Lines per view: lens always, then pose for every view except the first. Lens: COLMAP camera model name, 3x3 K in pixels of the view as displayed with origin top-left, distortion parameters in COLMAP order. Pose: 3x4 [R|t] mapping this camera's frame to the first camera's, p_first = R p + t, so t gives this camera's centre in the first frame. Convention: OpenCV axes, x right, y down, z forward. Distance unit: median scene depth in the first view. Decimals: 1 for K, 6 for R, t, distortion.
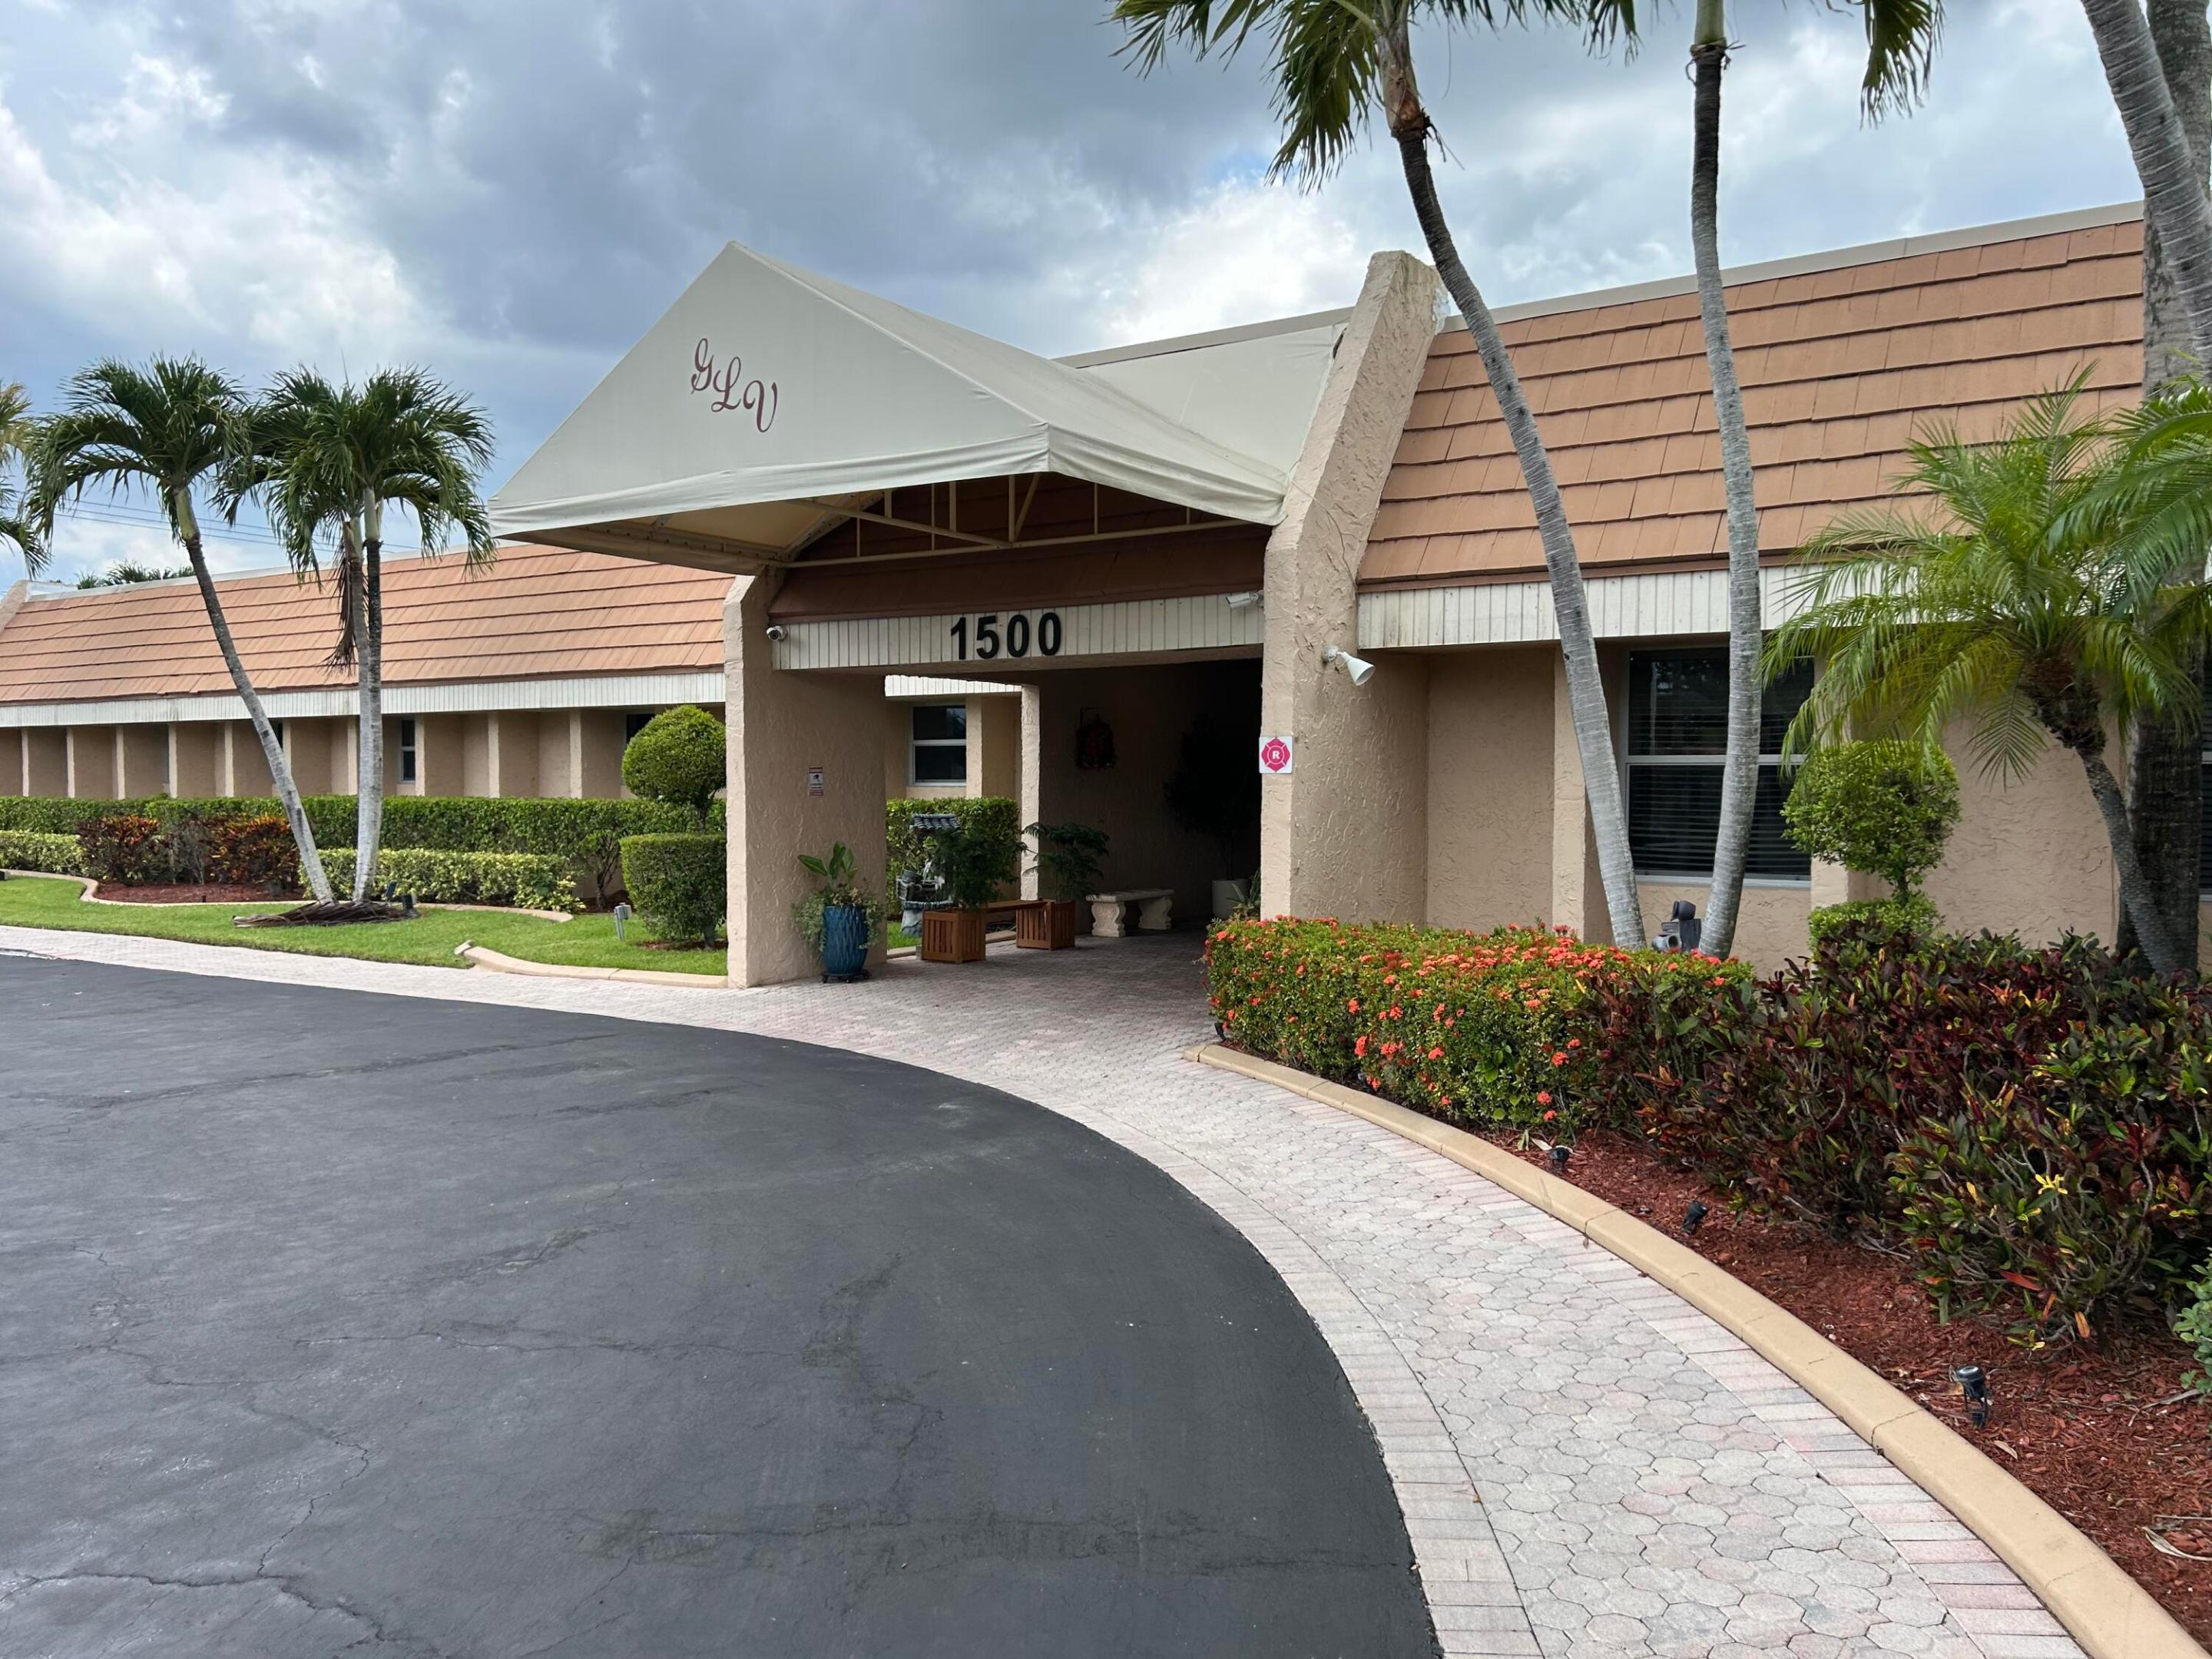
lens RADIAL K [[1708.1, 0, 1106.0], [0, 1708.1, 829.5], [0, 0, 1]] dist [0.070882, 0.001116]
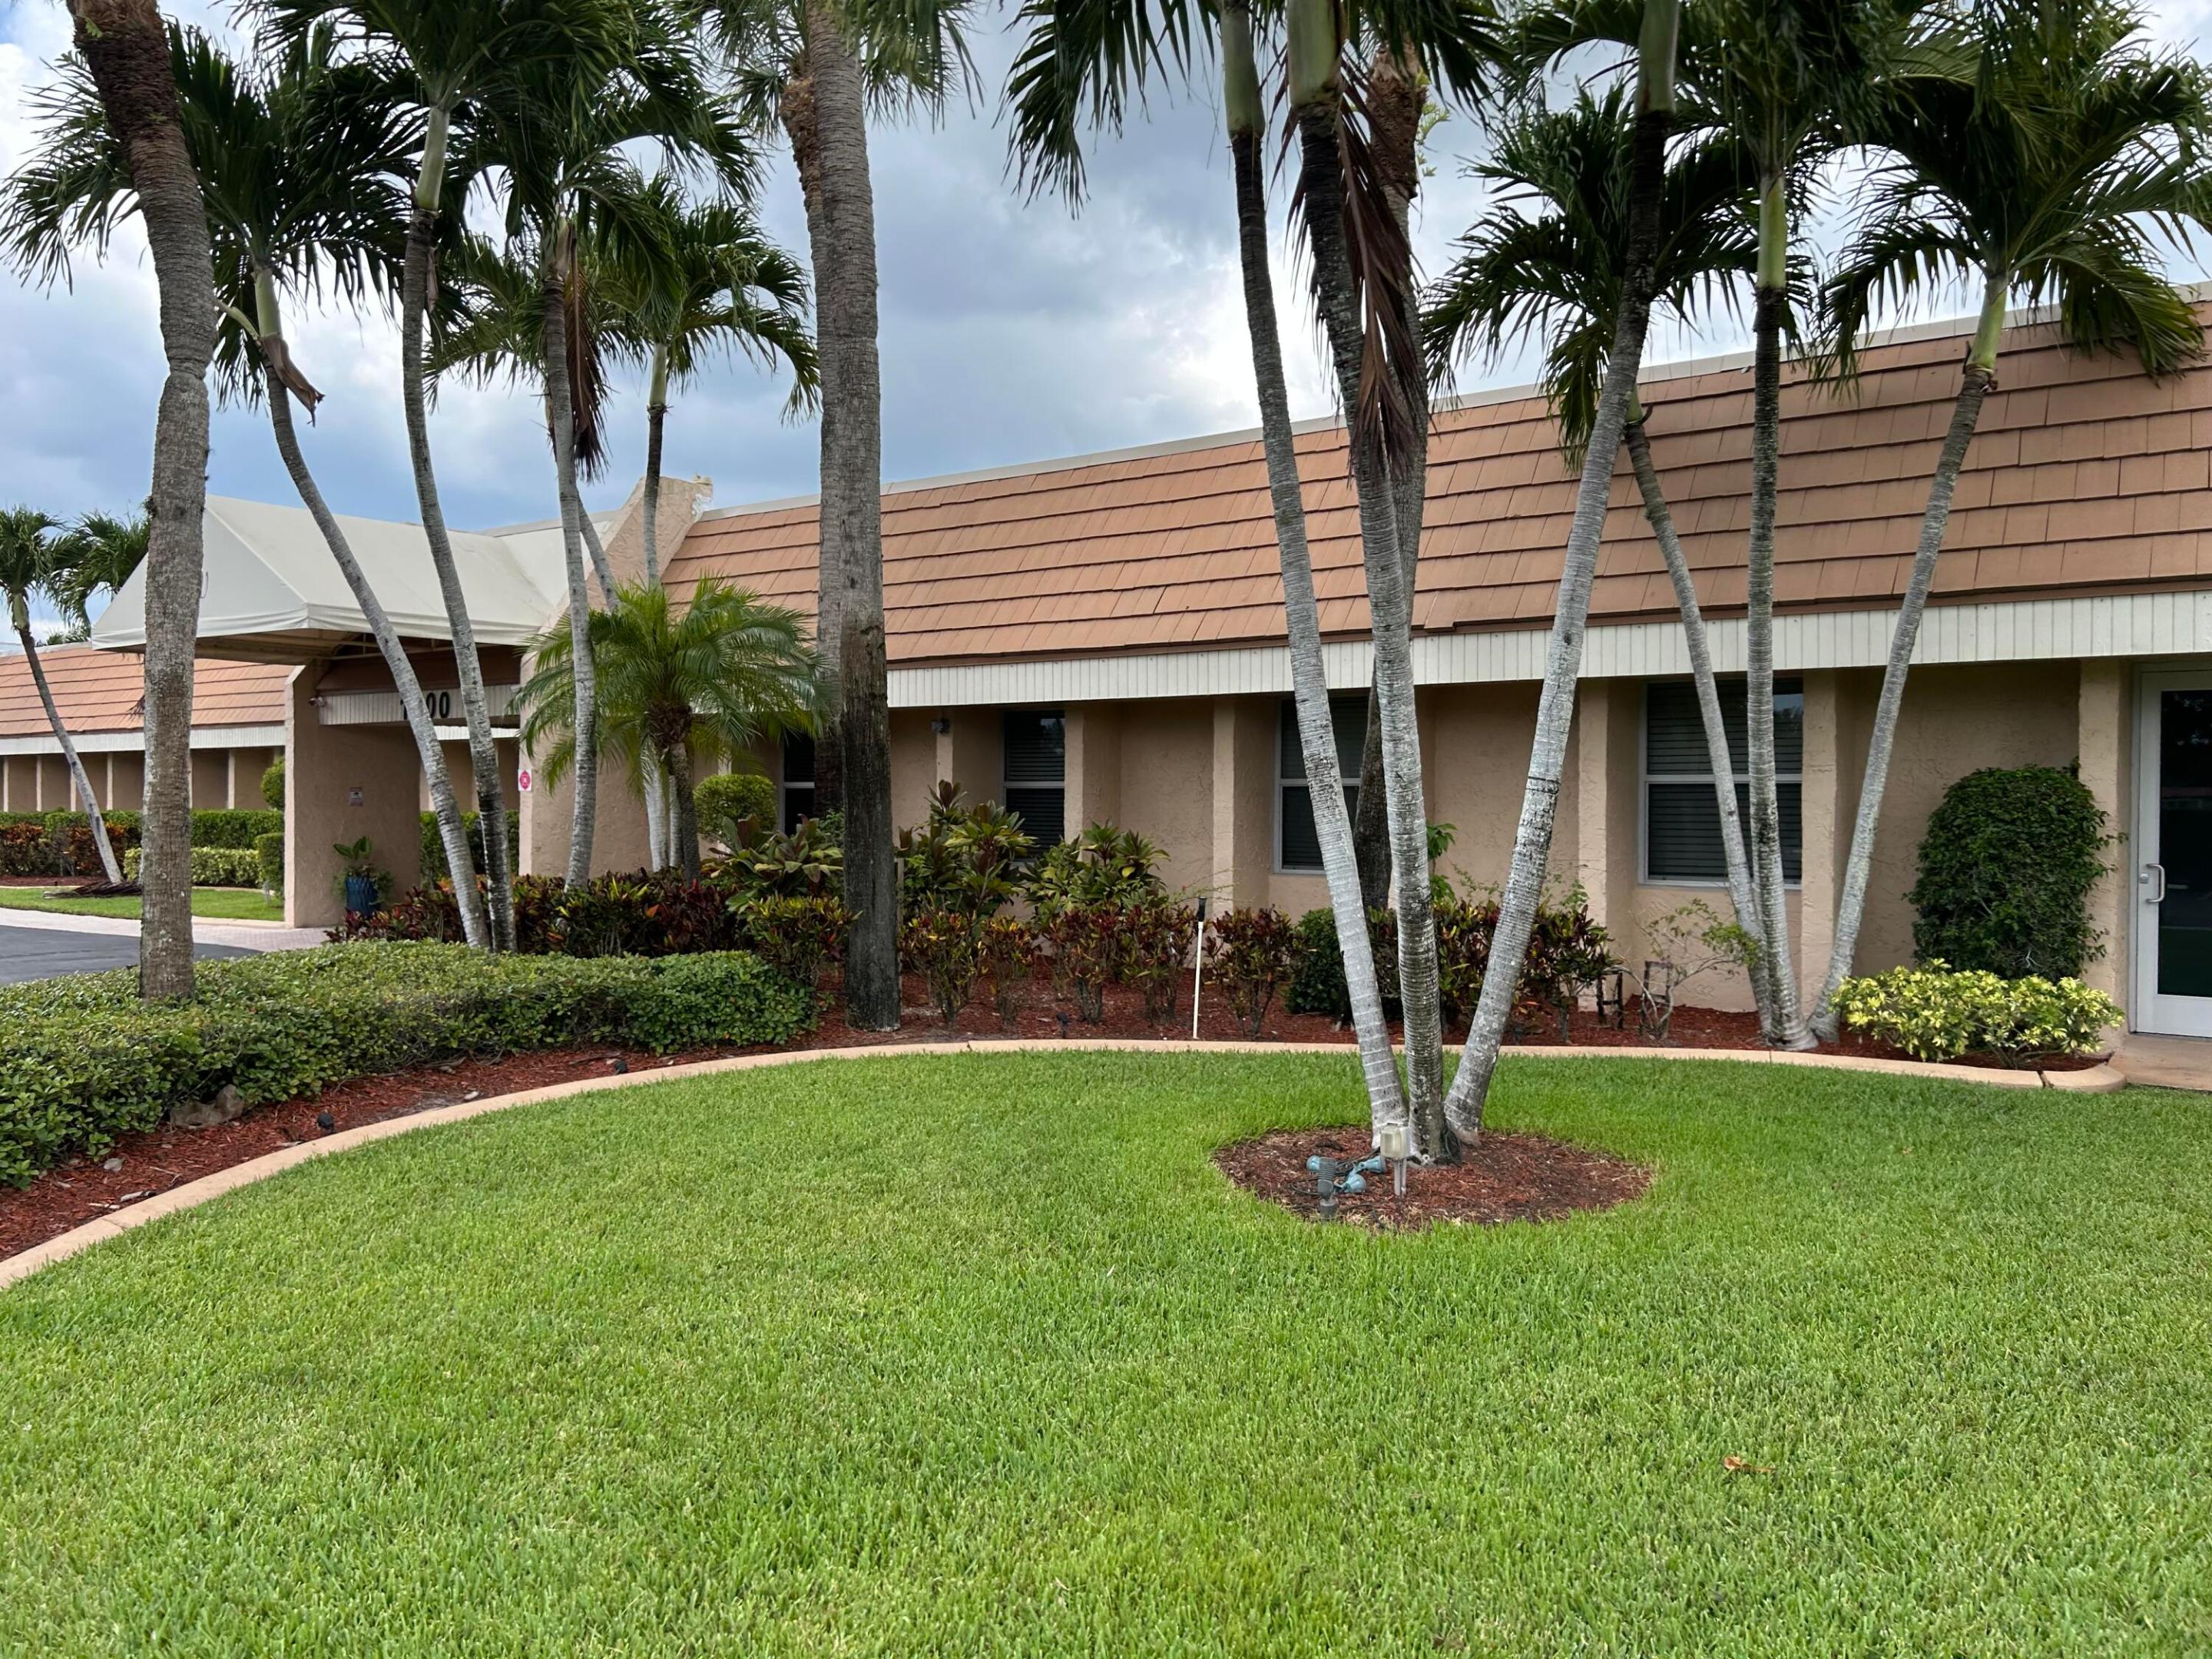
lens RADIAL K [[1671.9, 0, 1106.0], [0, 1671.9, 829.5], [0, 0, 1]] dist [0.042255, -0.000294]
pose [[0.999761, 0.008264, -0.020246, 0.392060], [-0.008641, 0.999789, -0.018611, 0.017868], [0.020088, 0.018781, 0.999622, -0.371418]]
